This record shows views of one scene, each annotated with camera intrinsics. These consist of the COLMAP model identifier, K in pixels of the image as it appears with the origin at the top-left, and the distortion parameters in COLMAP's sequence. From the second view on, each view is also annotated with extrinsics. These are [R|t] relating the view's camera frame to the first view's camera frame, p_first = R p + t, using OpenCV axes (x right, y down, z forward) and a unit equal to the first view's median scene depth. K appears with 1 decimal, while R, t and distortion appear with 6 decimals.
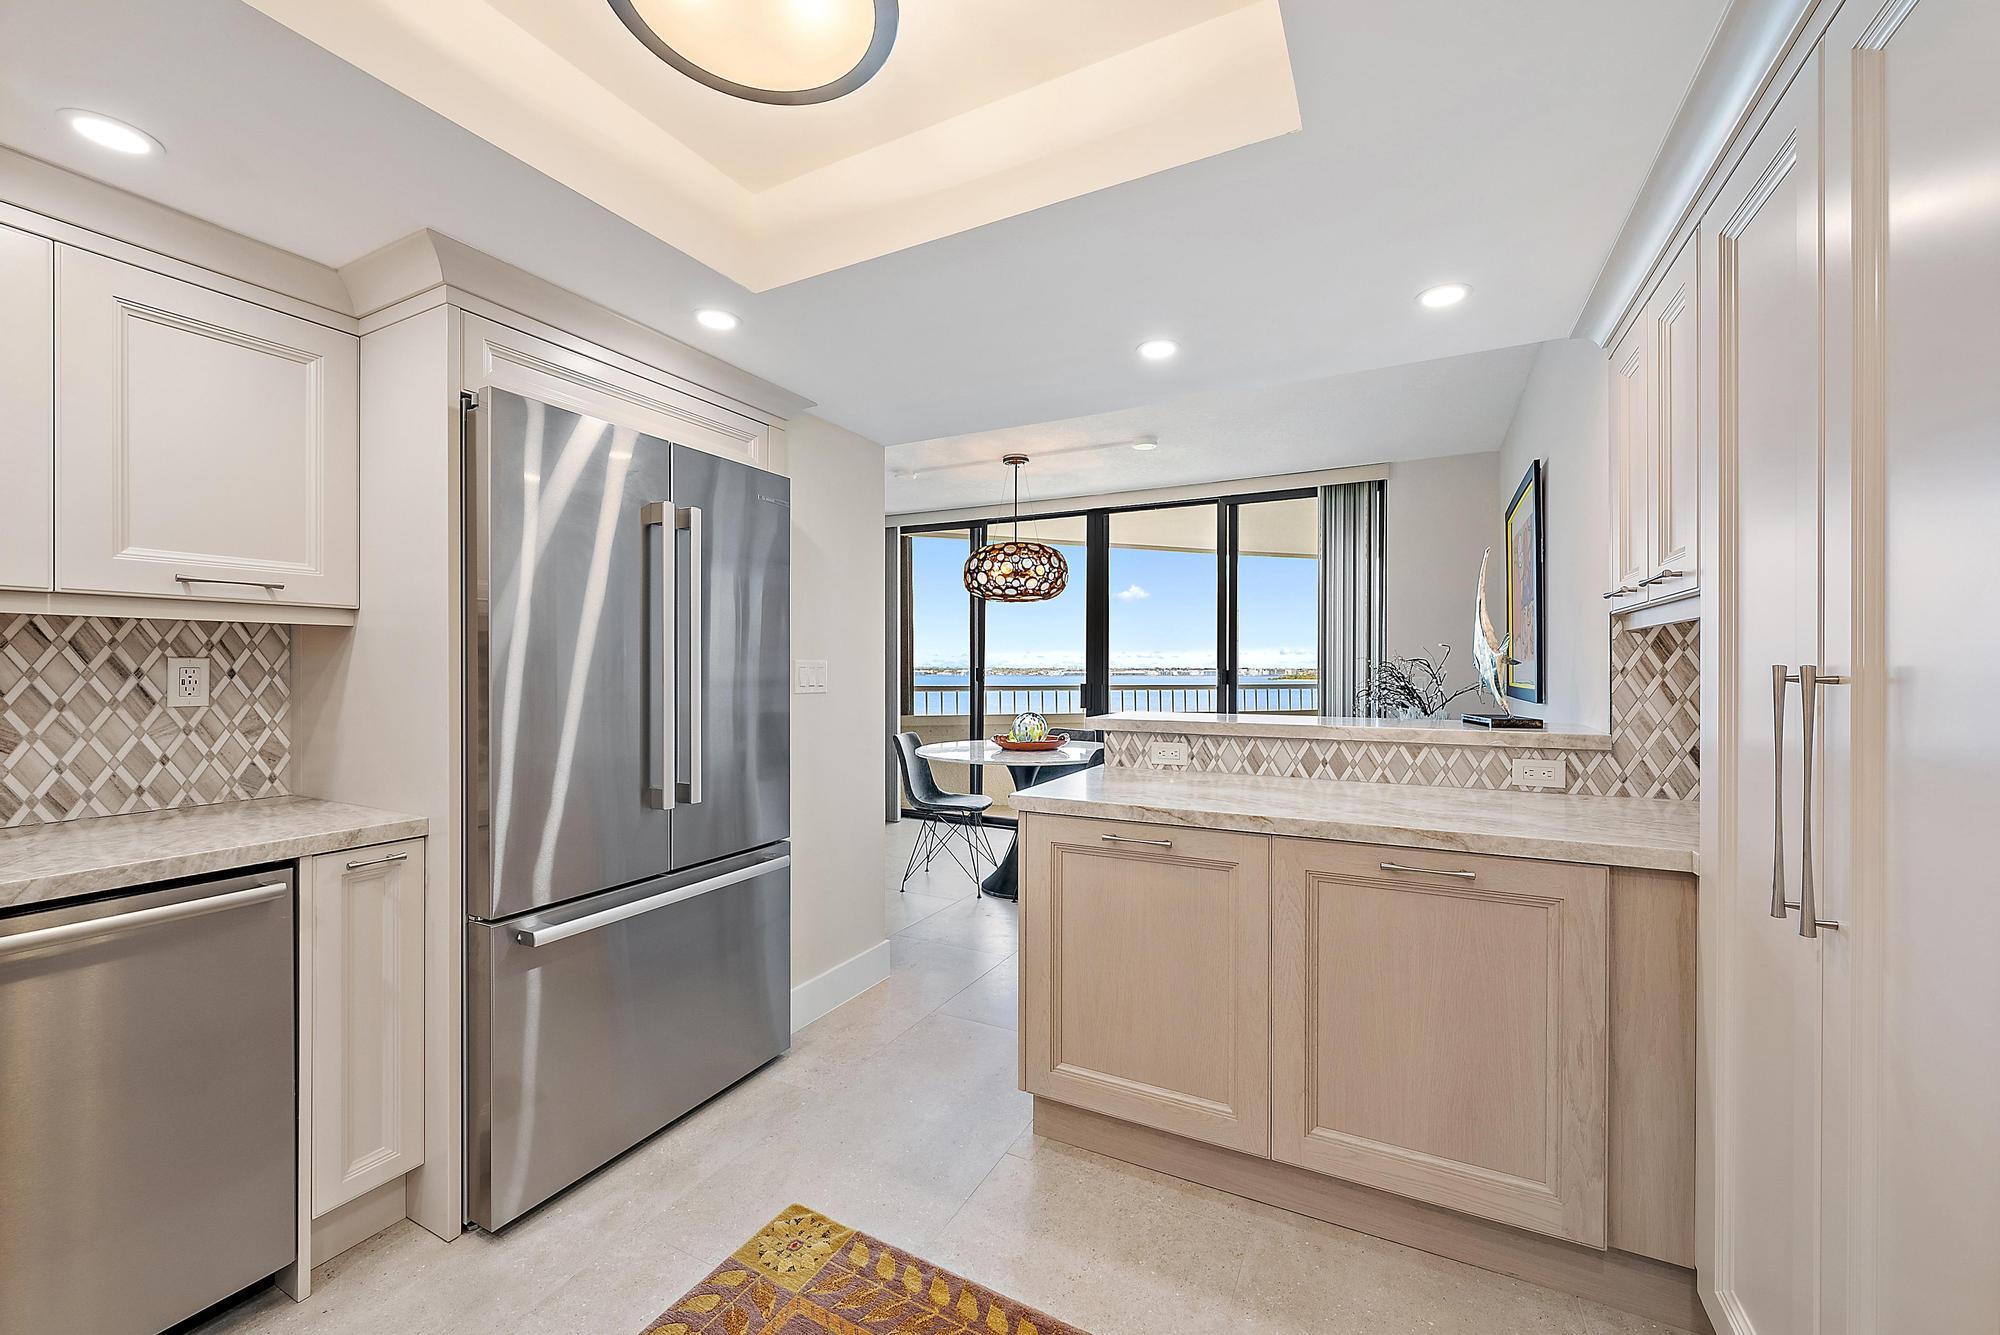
lens RADIAL K [[795.8, 0, 1008.8], [0, 795.8, 668.1], [0, 0, 1]] dist [-0.003135, -0.000338]
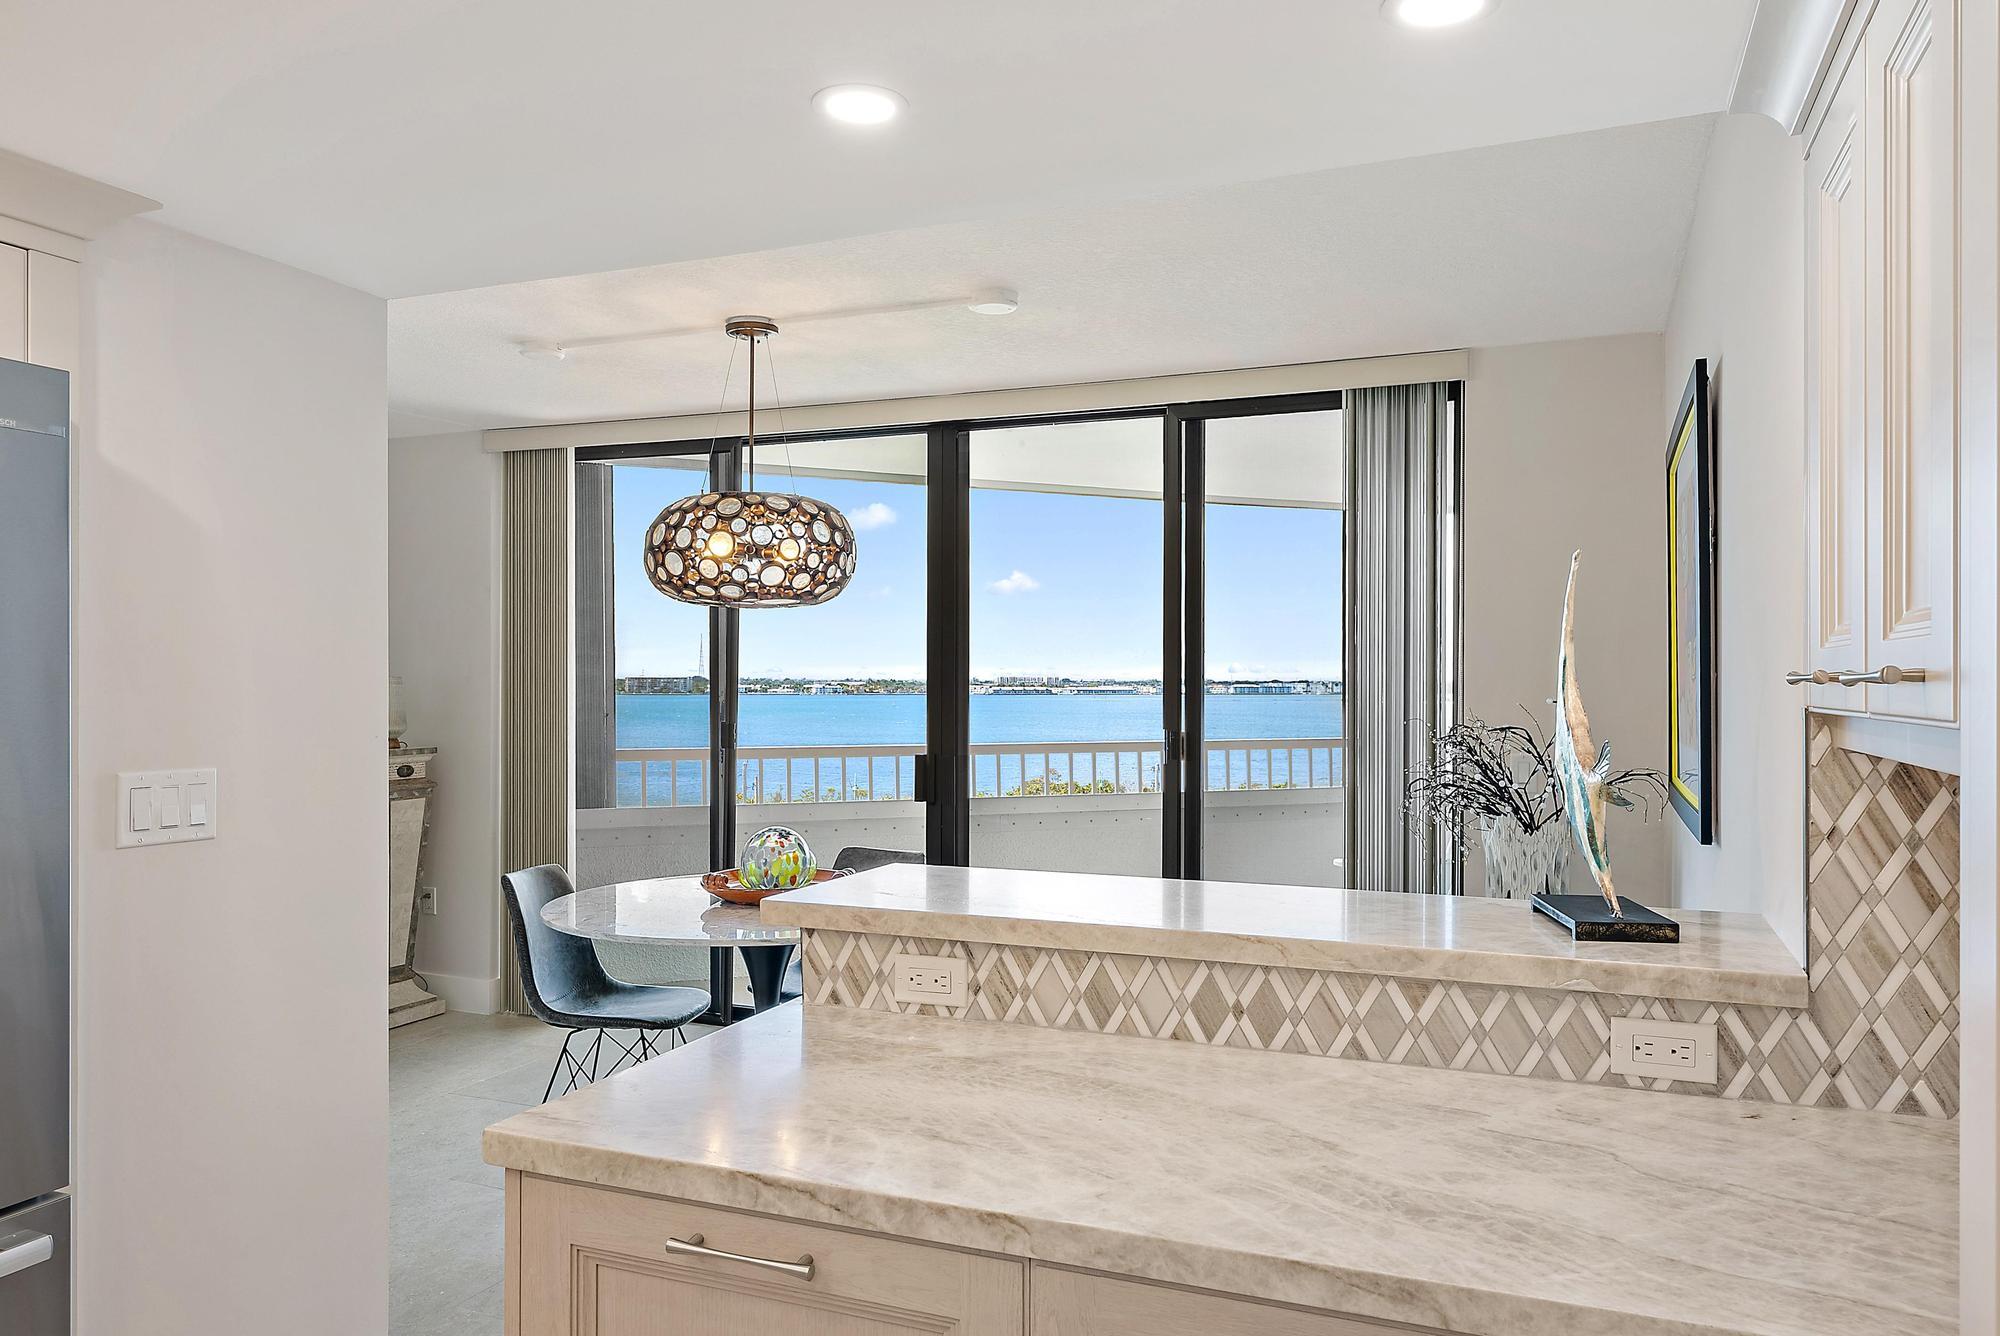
lens RADIAL K [[1245.4, 0, 1144.2], [0, 1245.4, 629.6], [0, 0, 1]] dist [-0.002137, 0.000351]
pose [[0.996248, -0.000189, 0.086542, 0.282601], [0.000106, 1.000000, 0.000968, -0.105478], [-0.086542, -0.000955, 0.996248, 0.284215]]
